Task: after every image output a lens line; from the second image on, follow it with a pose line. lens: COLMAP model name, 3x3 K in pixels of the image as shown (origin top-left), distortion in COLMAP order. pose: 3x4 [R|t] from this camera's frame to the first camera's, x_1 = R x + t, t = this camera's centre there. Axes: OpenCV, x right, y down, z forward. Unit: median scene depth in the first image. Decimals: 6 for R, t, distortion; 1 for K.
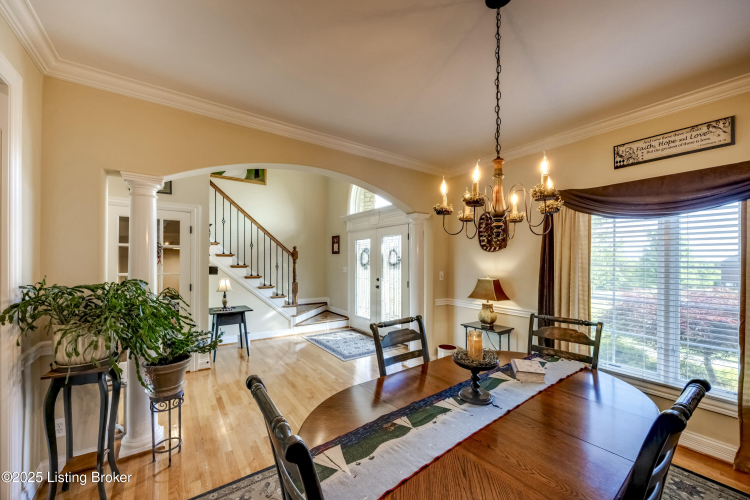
lens RADIAL K [[288.9, 0, 380.0], [0, 288.9, 264.1], [0, 0, 1]] dist [-0.004863, -0.000288]
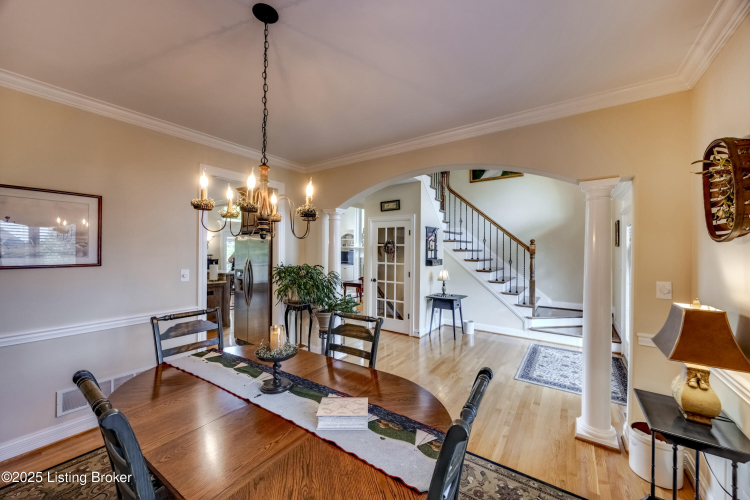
lens RADIAL K [[286.3, 0, 373.0], [0, 286.3, 249.5], [0, 0, 1]] dist [-0.007212, -0.000139]
pose [[0.318738, -0.007637, -0.947812, 0.388511], [-0.016553, 0.999770, -0.013622, -0.011068], [0.947698, 0.020031, 0.318539, 0.263326]]
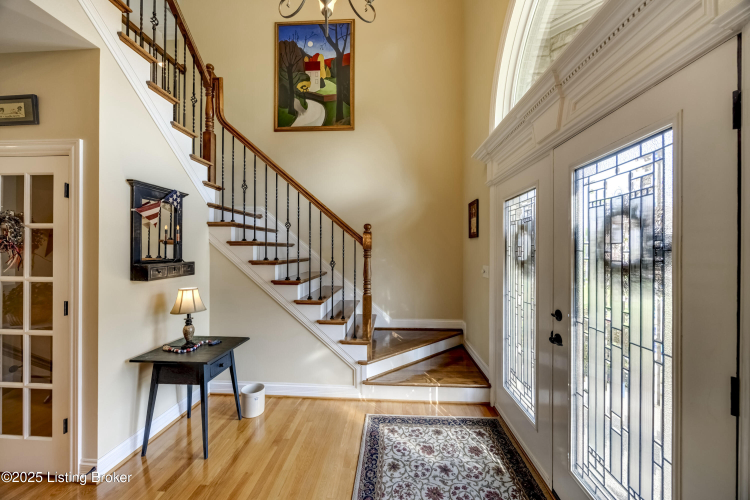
lens RADIAL K [[286.3, 0, 375.0], [0, 286.3, 252.1], [0, 0, 1]] dist [-0.007212, -0.000139]
pose [[0.767421, 0.000217, -0.641144, 0.036759], [-0.005517, 0.999965, -0.006265, -0.009161], [0.641120, 0.008345, 0.767395, 0.639876]]
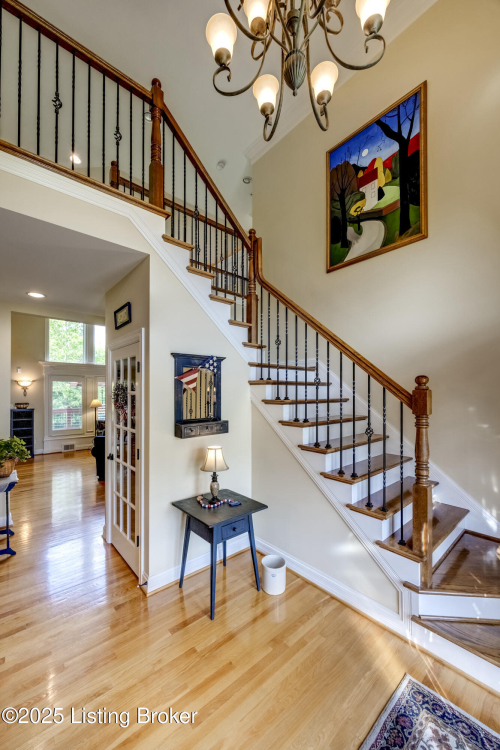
lens RADIAL K [[288.9, 0, 244.4], [0, 288.9, 392.6], [0, 0, 1]] dist [-0.004863, -0.000288]
pose [[0.074399, -0.006271, -0.997209, 0.017232], [-0.007794, 0.999946, -0.006870, -0.039197], [0.997198, 0.008283, 0.074346, 0.791898]]
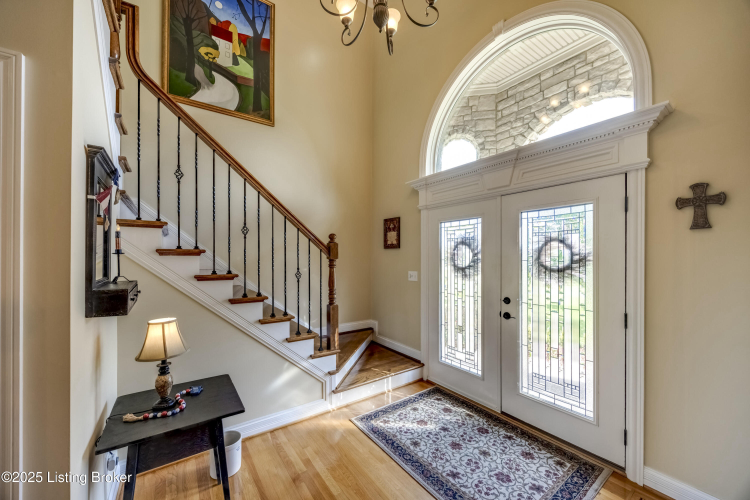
lens RADIAL K [[288.9, 0, 379.5], [0, 288.9, 258.7], [0, 0, 1]] dist [-0.004863, -0.000288]
pose [[0.999909, -0.006325, -0.011907, -0.210711], [0.006266, 0.999968, -0.004975, -0.015019], [0.011939, 0.004900, 0.999917, 0.507627]]
